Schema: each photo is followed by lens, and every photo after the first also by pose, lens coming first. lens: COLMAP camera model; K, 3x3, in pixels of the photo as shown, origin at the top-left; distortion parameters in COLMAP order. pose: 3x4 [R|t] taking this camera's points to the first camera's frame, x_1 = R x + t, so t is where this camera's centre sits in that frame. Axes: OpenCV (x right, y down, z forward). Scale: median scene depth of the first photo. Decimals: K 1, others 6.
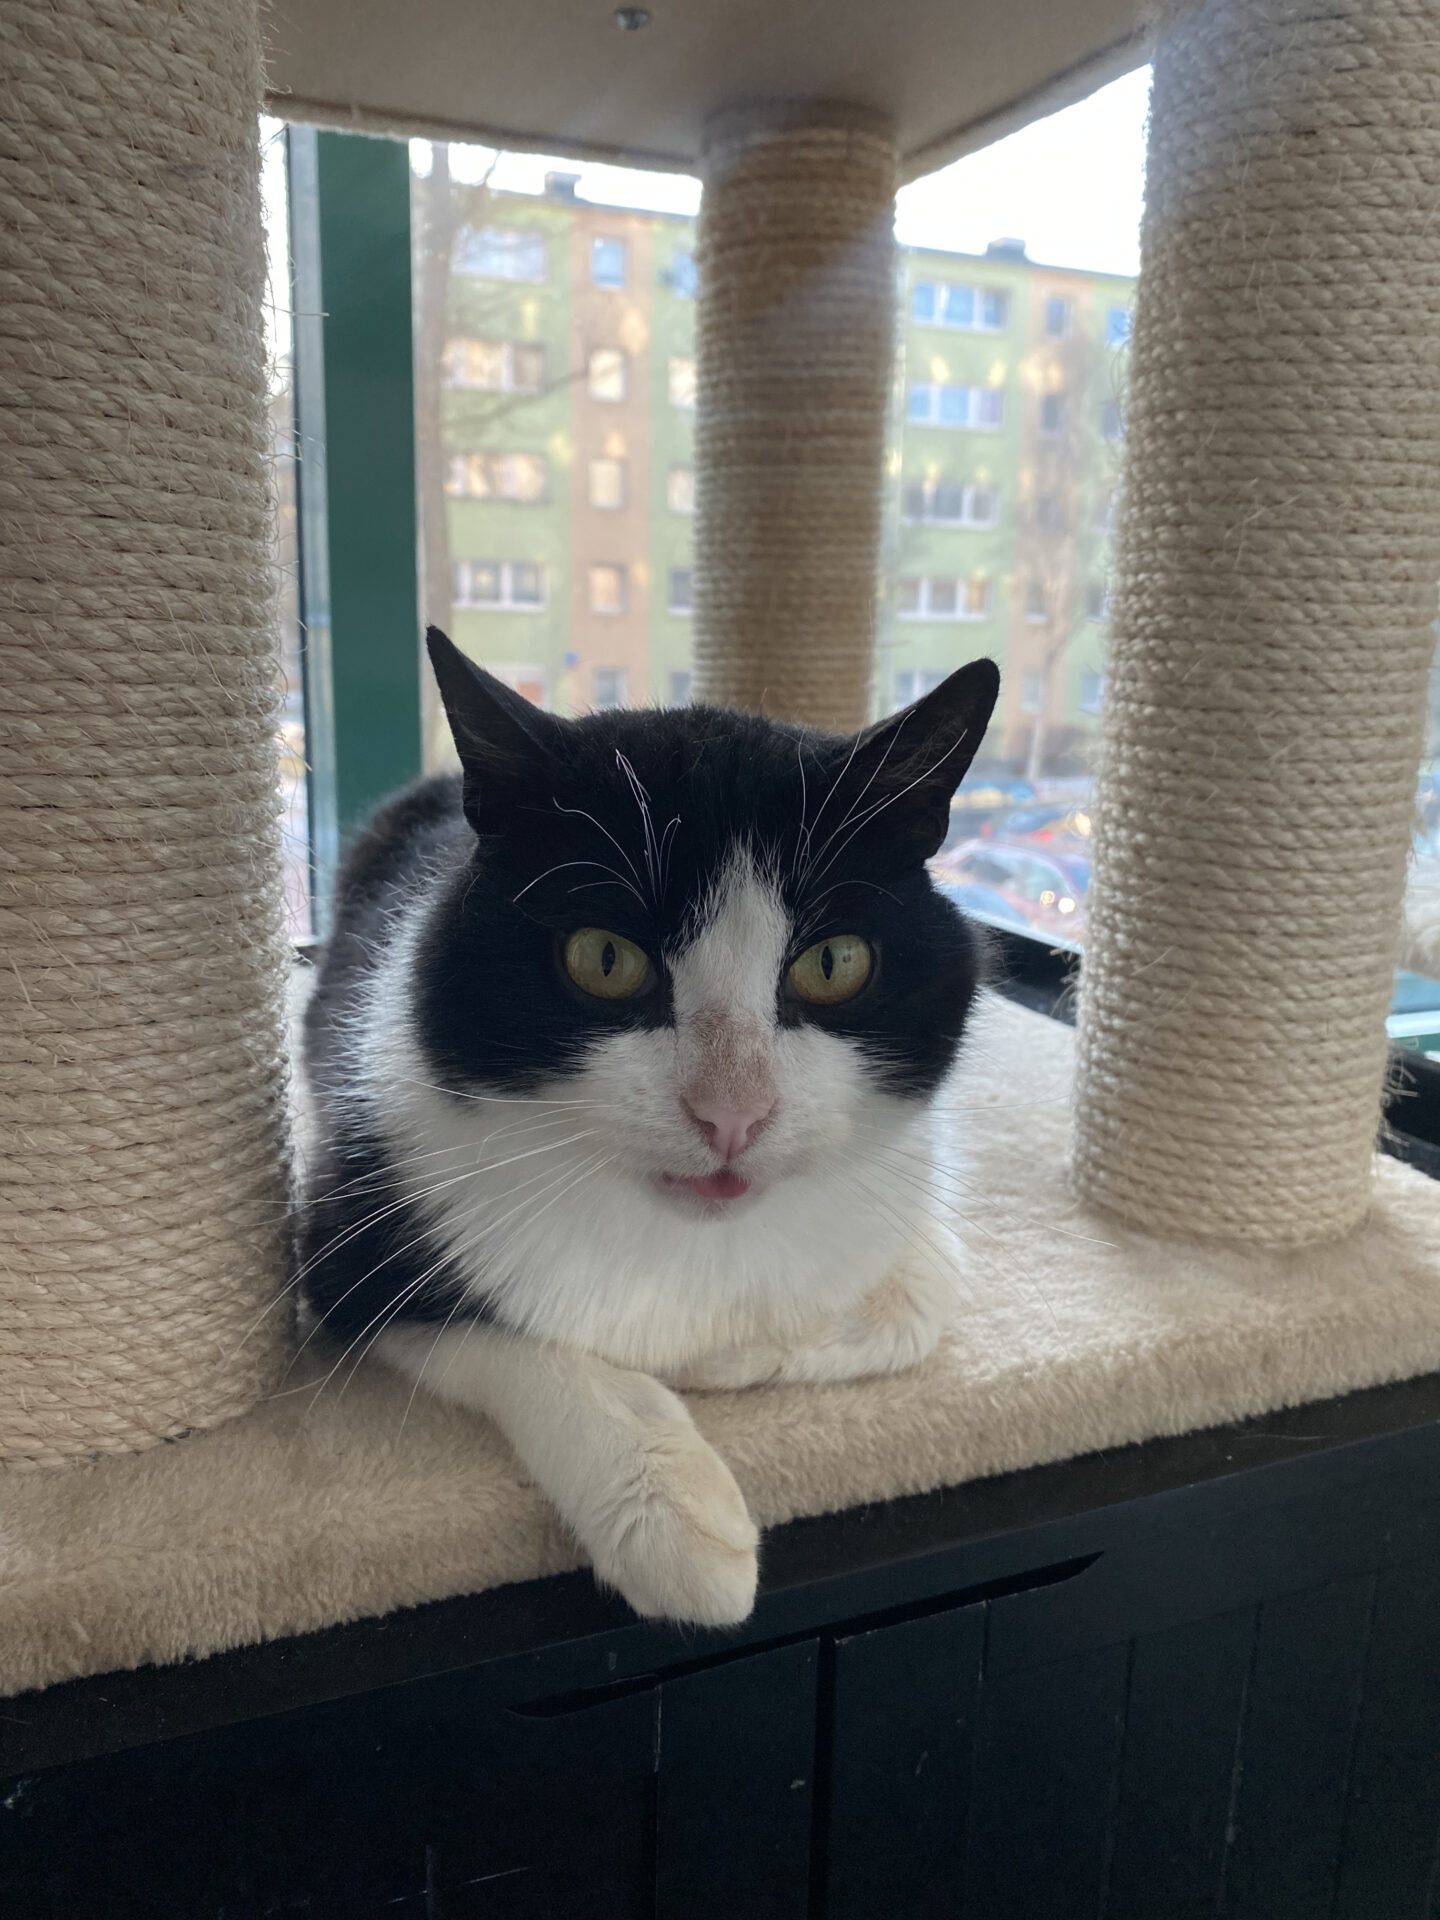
lens RADIAL K [[1482.4, 0, 720.0], [0, 1482.4, 960.0], [0, 0, 1]] dist [0.004803, -0.015032]
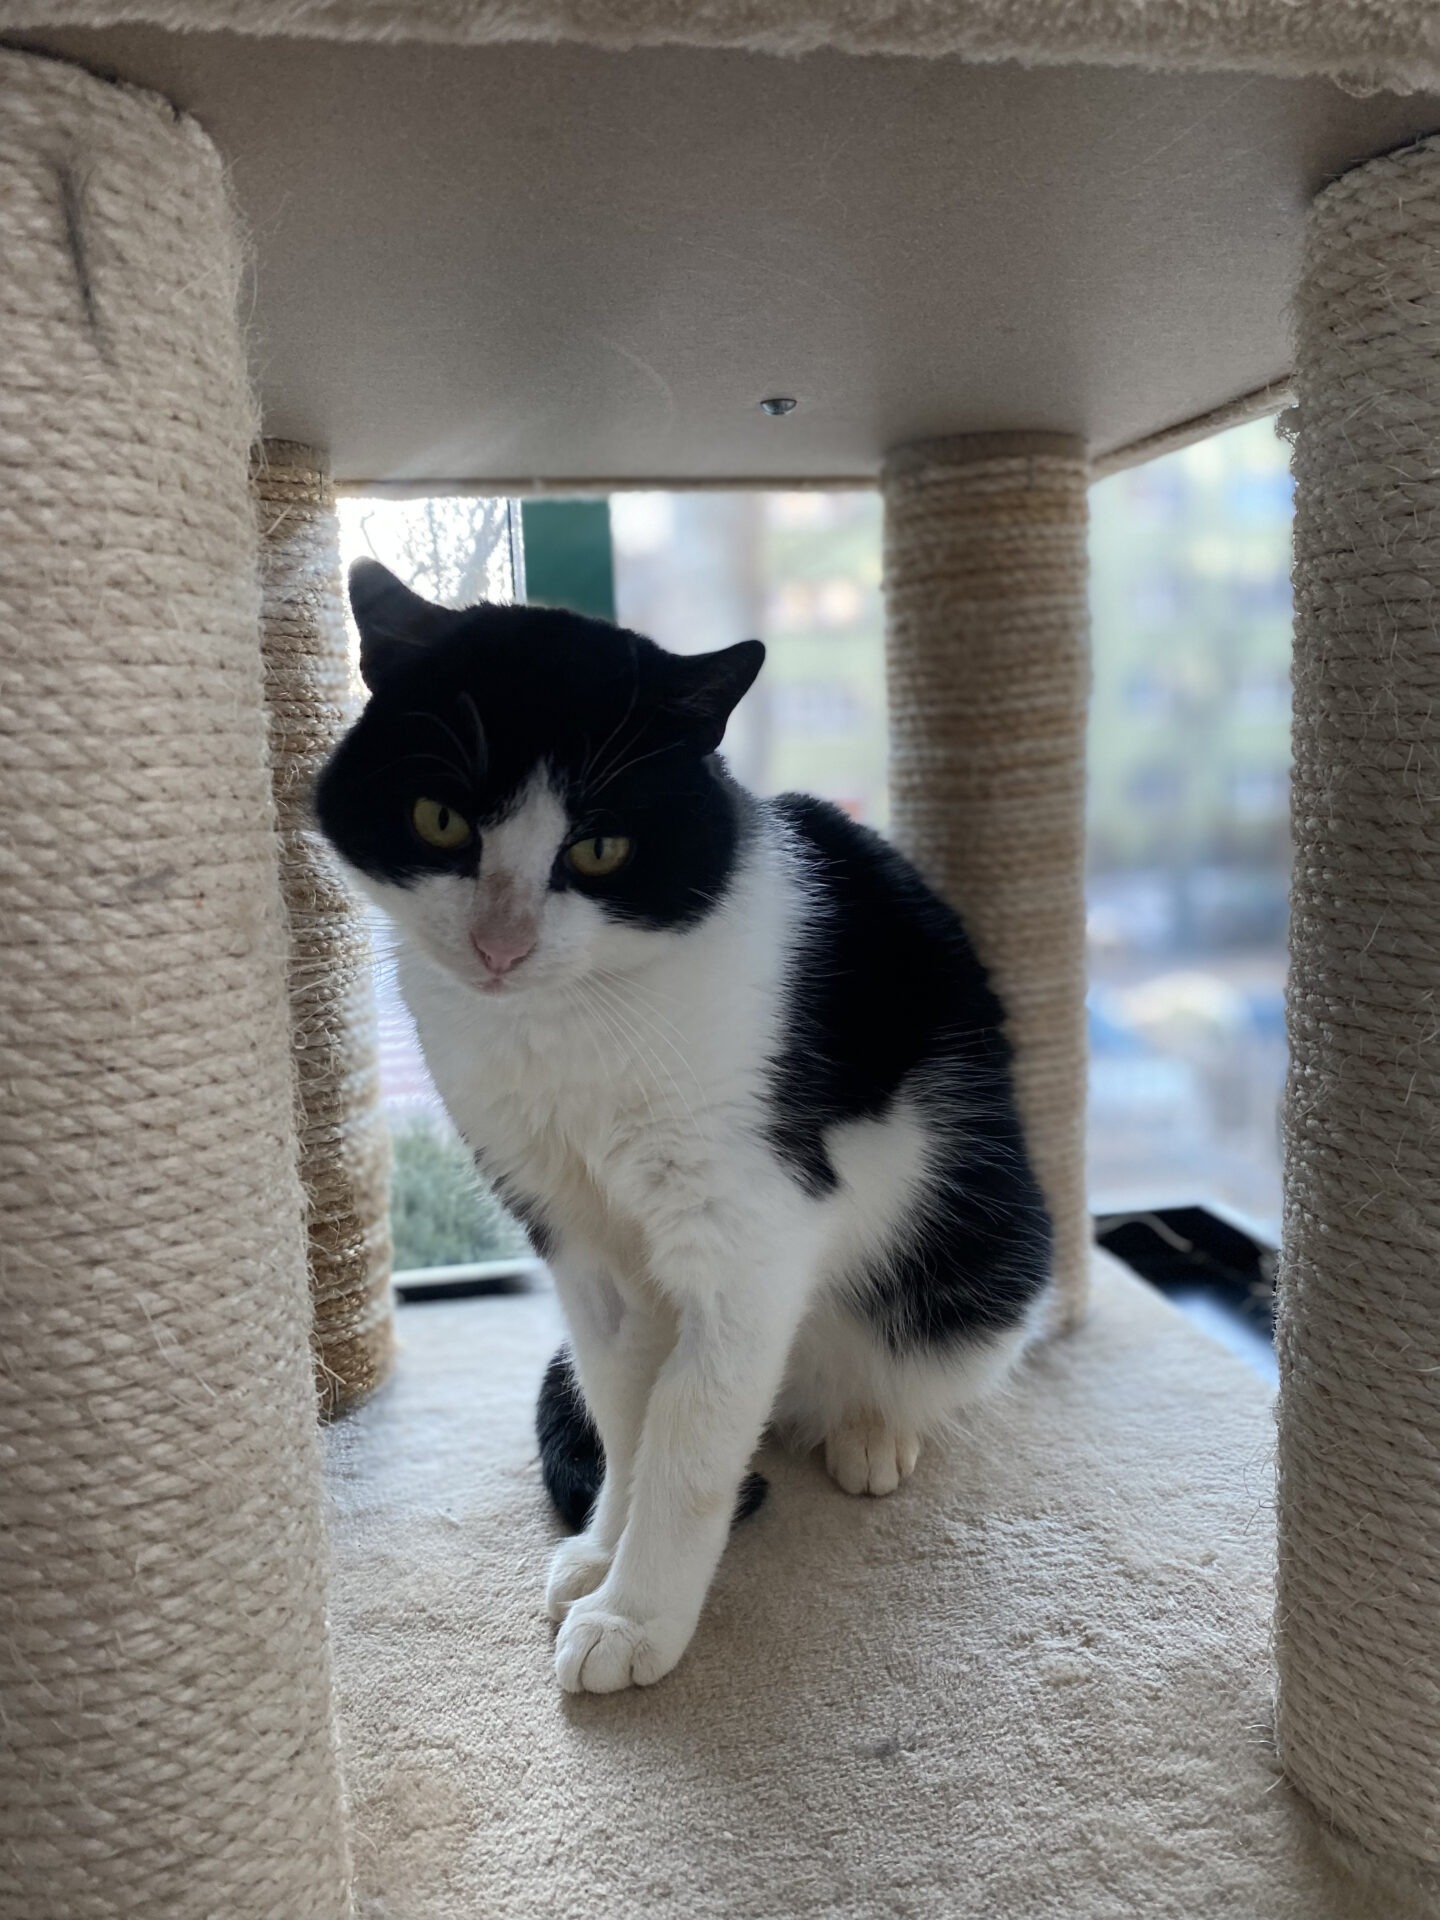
lens RADIAL K [[1482.4, 0, 720.0], [0, 1482.4, 960.0], [0, 0, 1]] dist [0.004803, -0.015032]
pose [[0.976391, -0.029016, -0.214054, 0.139964], [0.012667, 0.996923, -0.077361, -0.265626], [0.215640, 0.072823, 0.973754, 0.087189]]
